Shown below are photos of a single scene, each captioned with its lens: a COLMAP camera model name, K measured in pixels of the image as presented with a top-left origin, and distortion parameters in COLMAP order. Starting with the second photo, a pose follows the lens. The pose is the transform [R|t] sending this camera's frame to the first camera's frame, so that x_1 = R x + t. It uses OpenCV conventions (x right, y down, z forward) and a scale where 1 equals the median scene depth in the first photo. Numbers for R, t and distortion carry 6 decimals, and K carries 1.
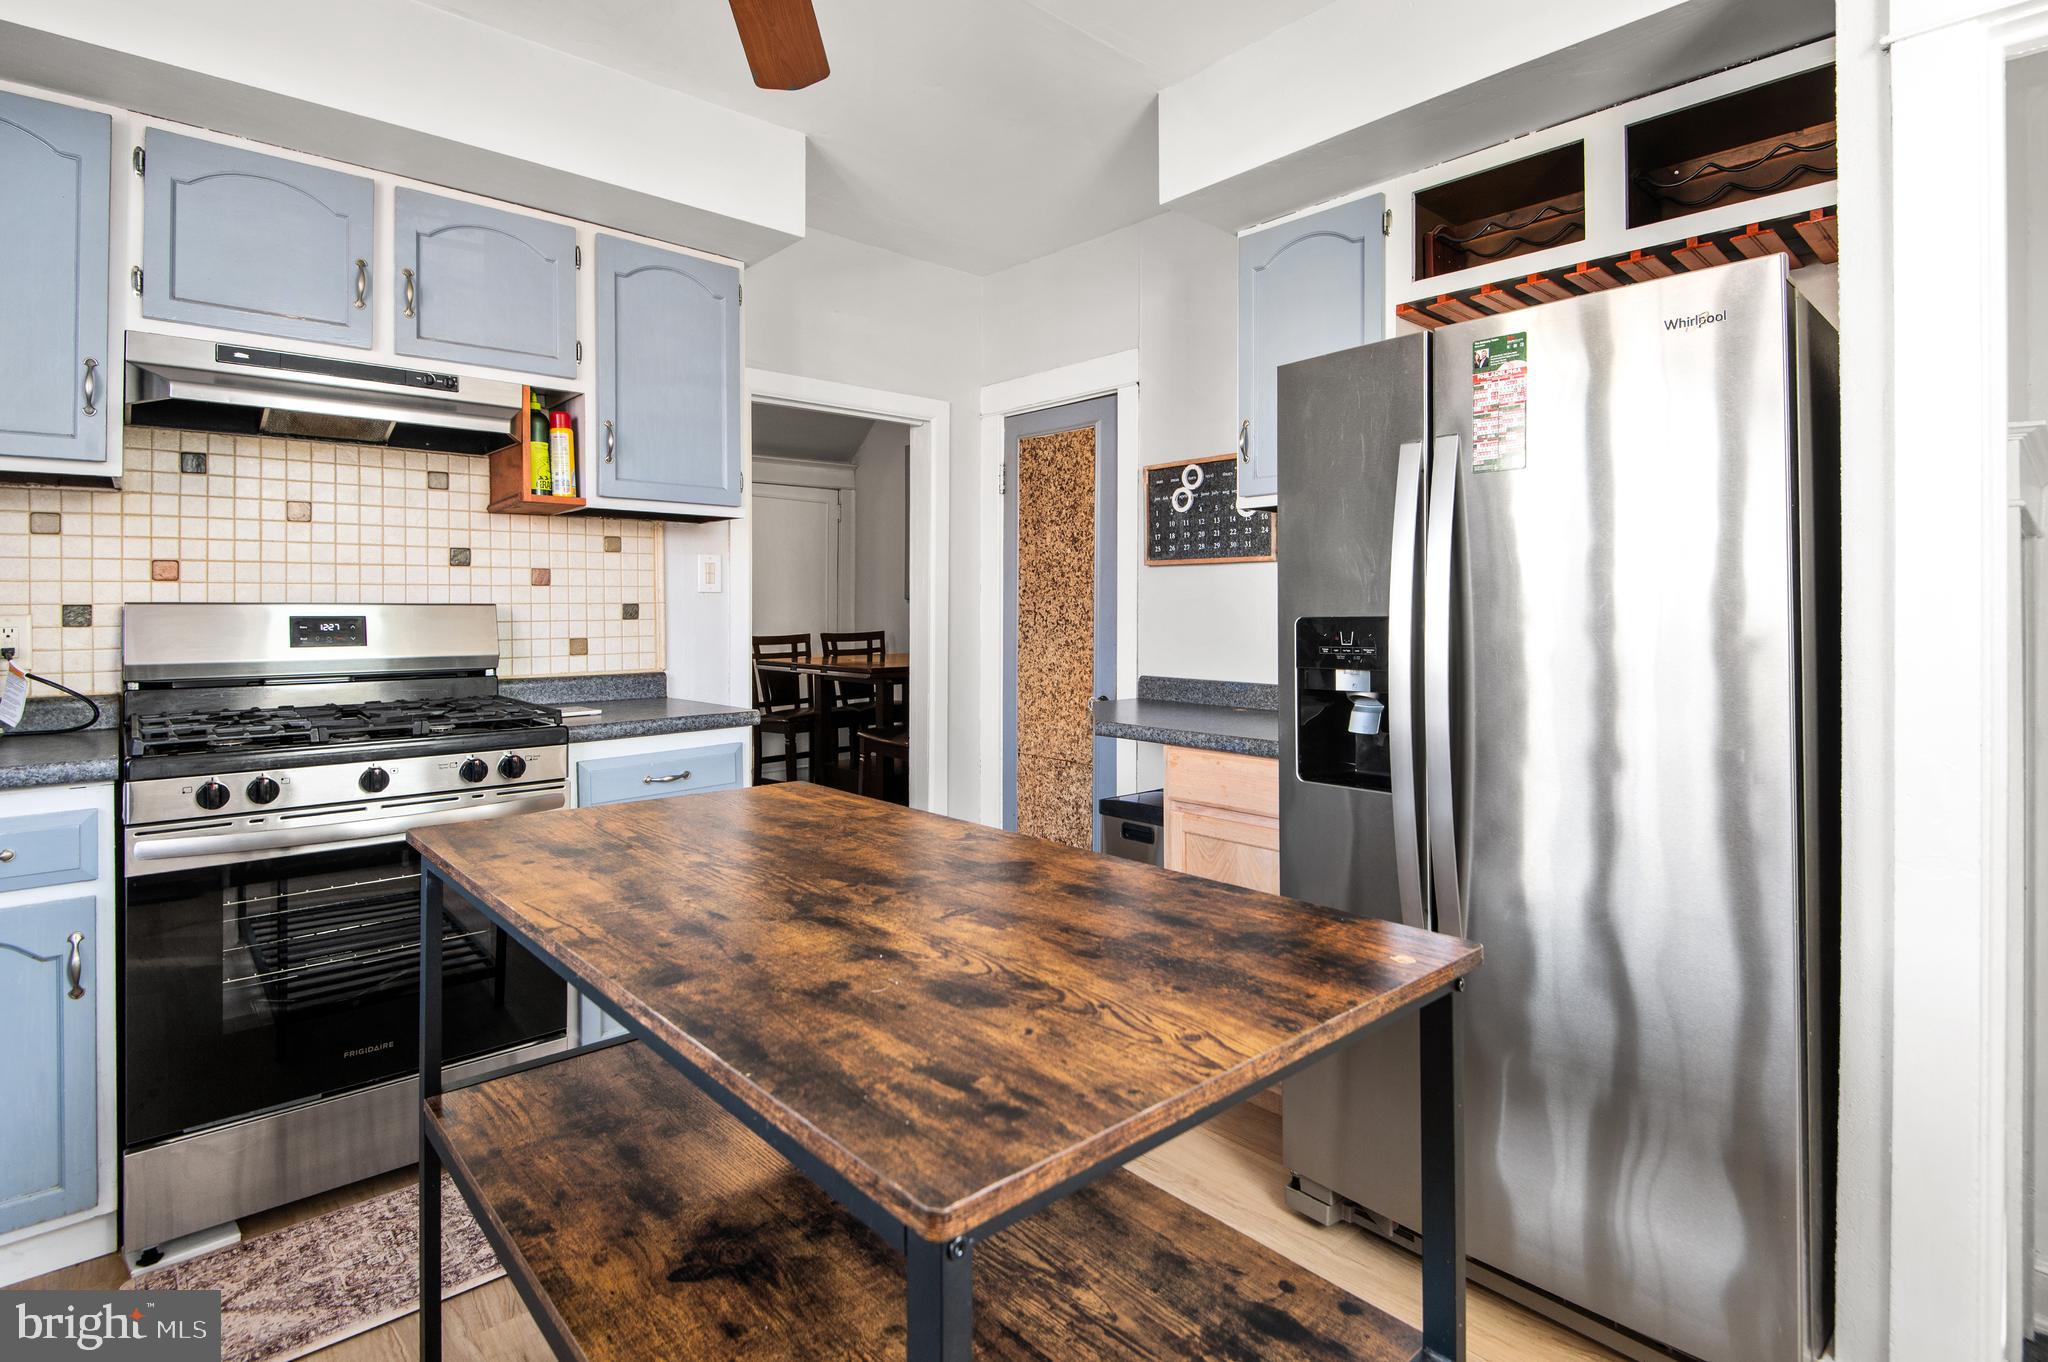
lens RADIAL K [[993.6, 0, 1015.5], [0, 993.6, 662.0], [0, 0, 1]] dist [0.003181, 0.000513]
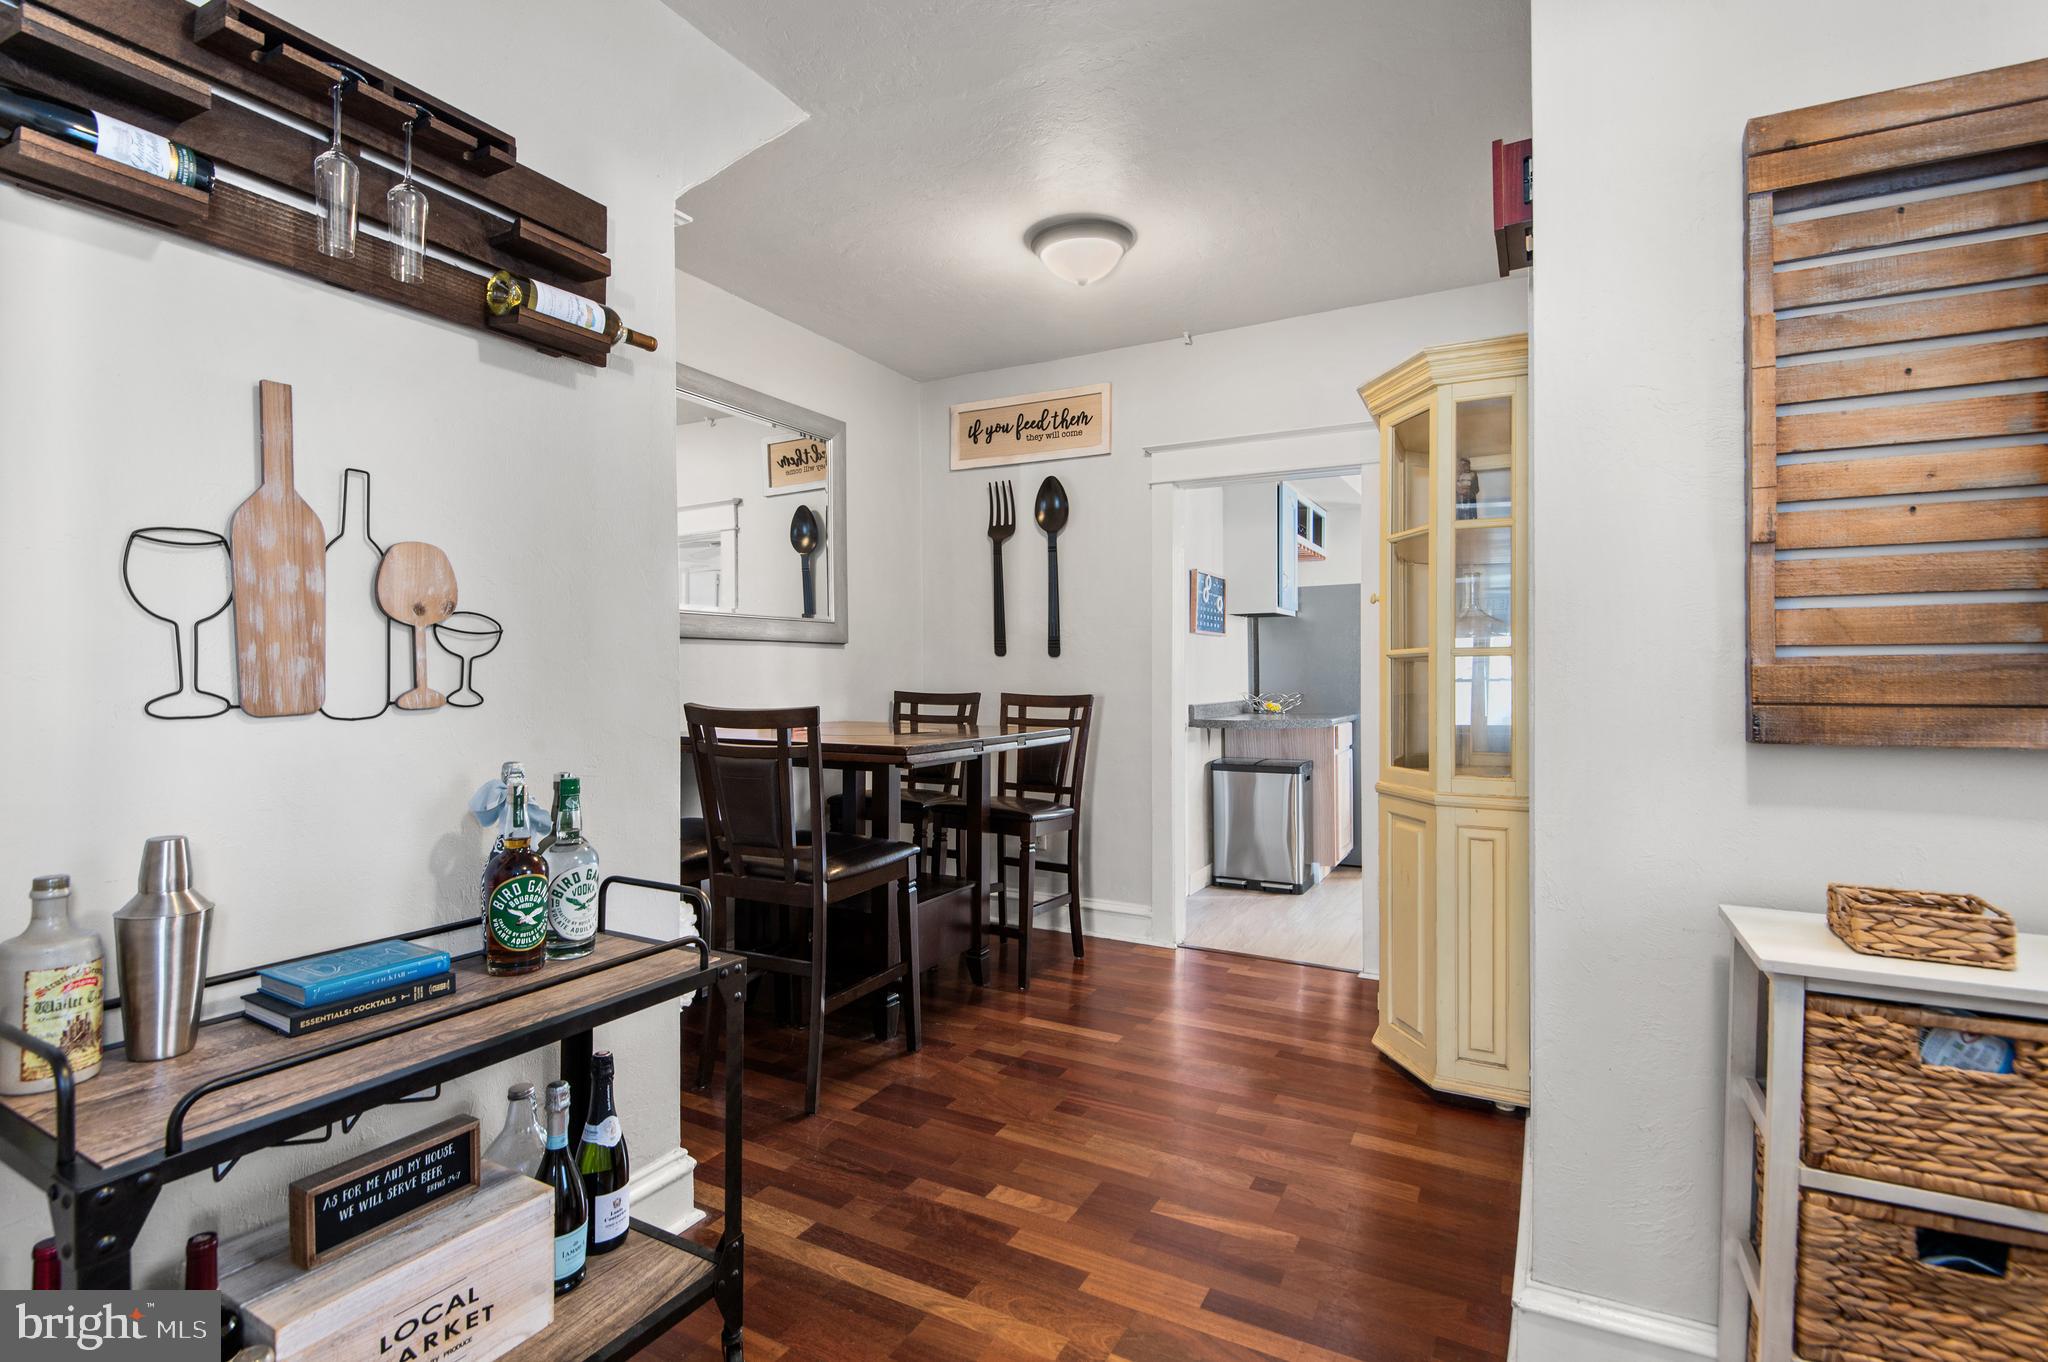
lens RADIAL K [[993.6, 0, 1015.5], [0, 993.6, 662.0], [0, 0, 1]] dist [0.003181, 0.000513]
pose [[0.350179, -0.007753, -0.936651, 0.471645], [-0.051999, 0.998263, -0.027704, -0.032035], [0.935238, 0.058406, 0.349168, 0.755175]]
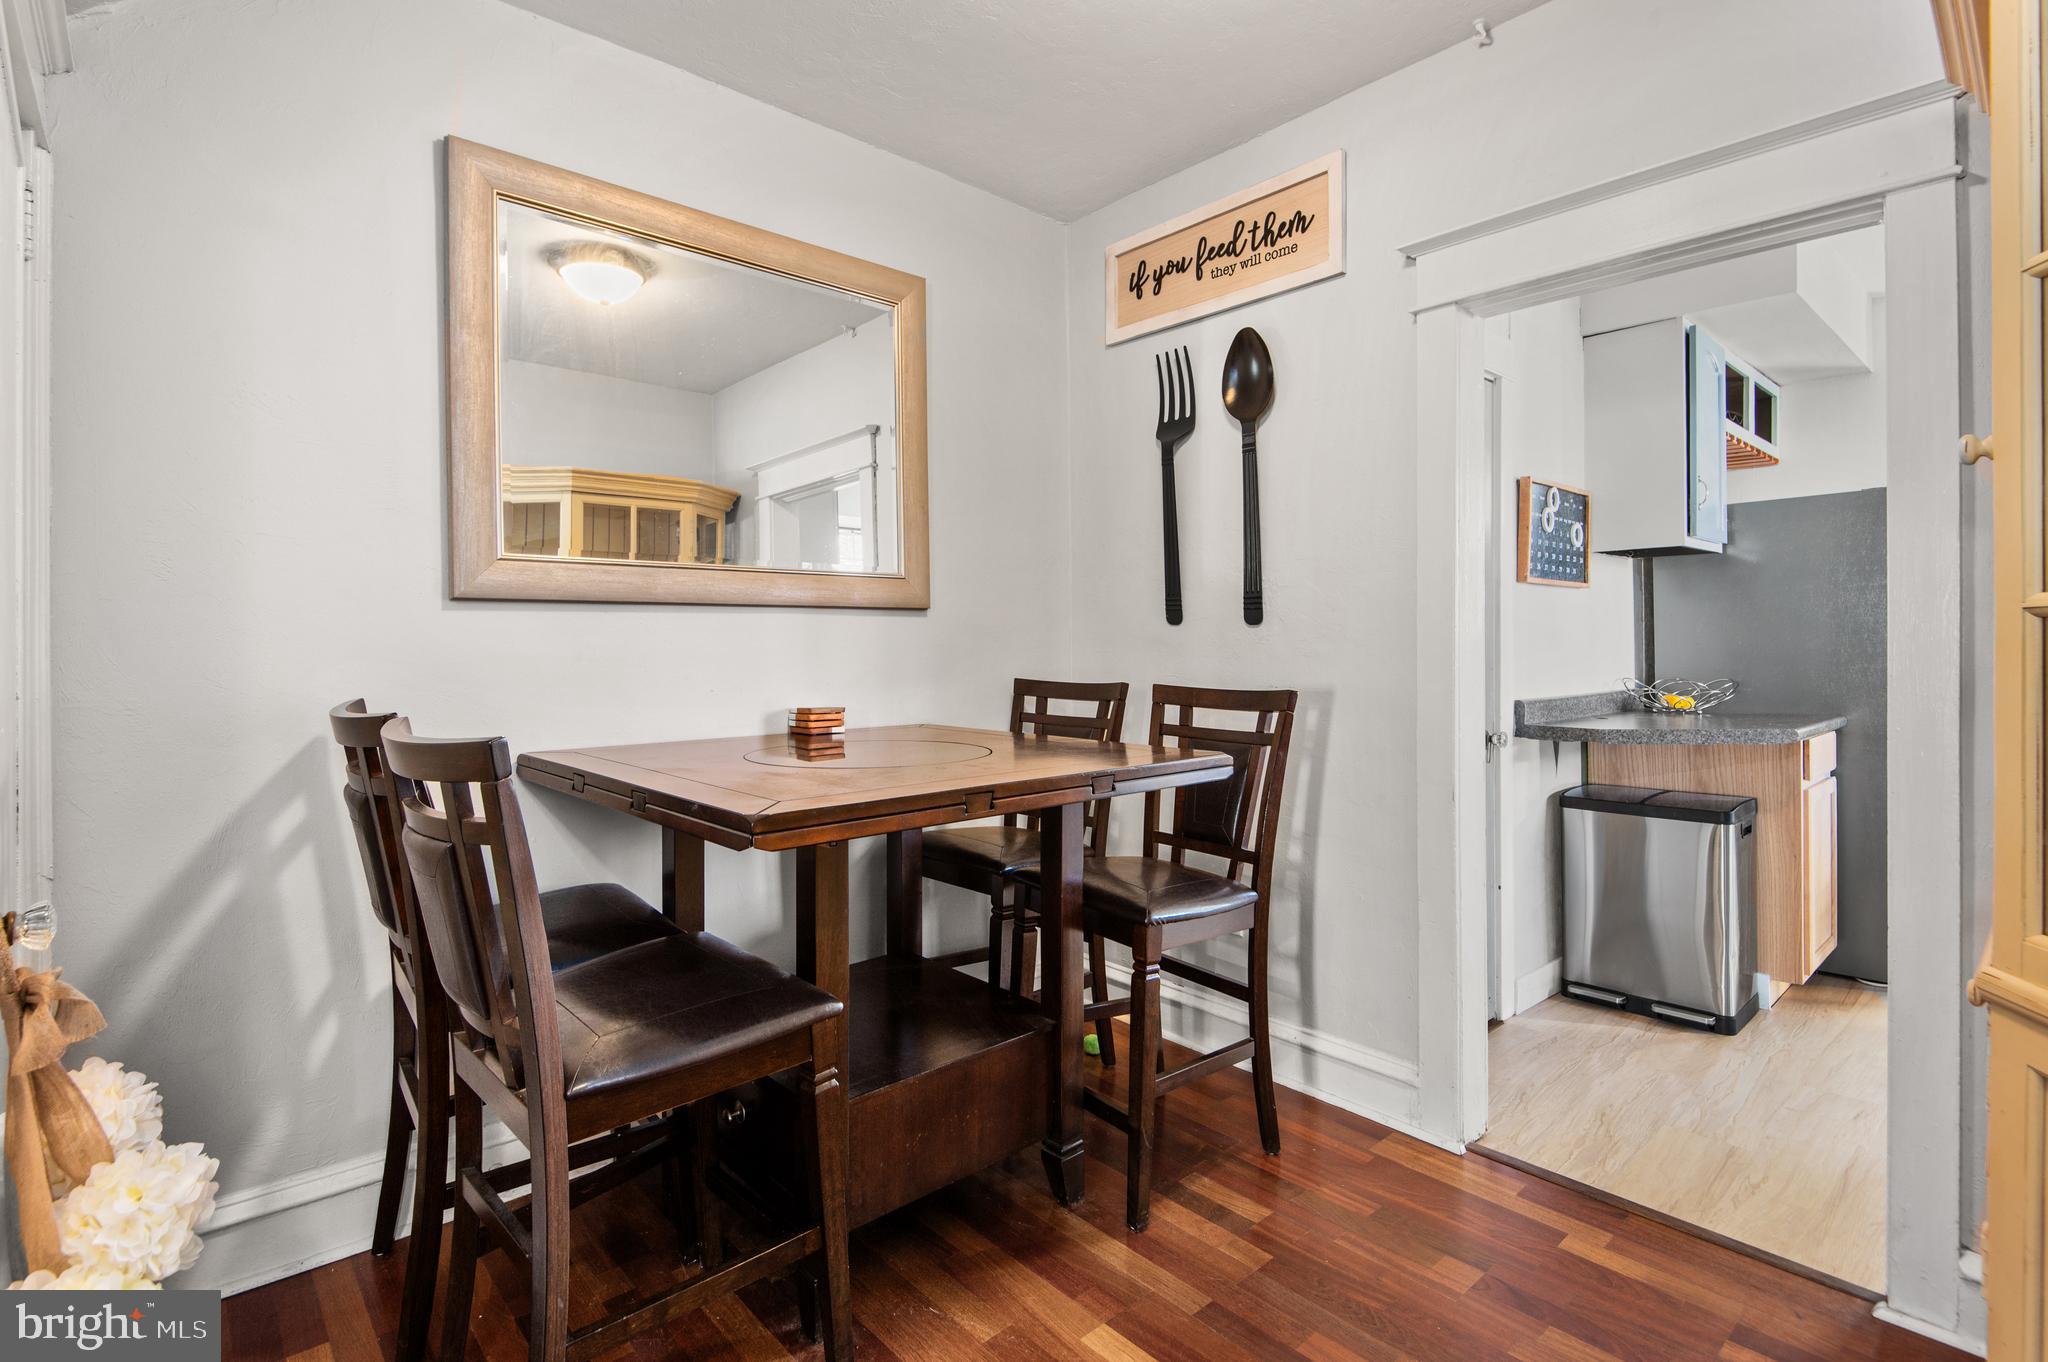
lens RADIAL K [[980.4, 0, 1019.5], [0, 980.4, 646.1], [0, 0, 1]] dist [0.024747, -0.034430]
pose [[0.010235, 0.003448, -0.999942, 0.234758], [-0.048470, 0.998820, 0.002948, -0.044204], [0.998772, 0.048437, 0.010390, 0.929675]]
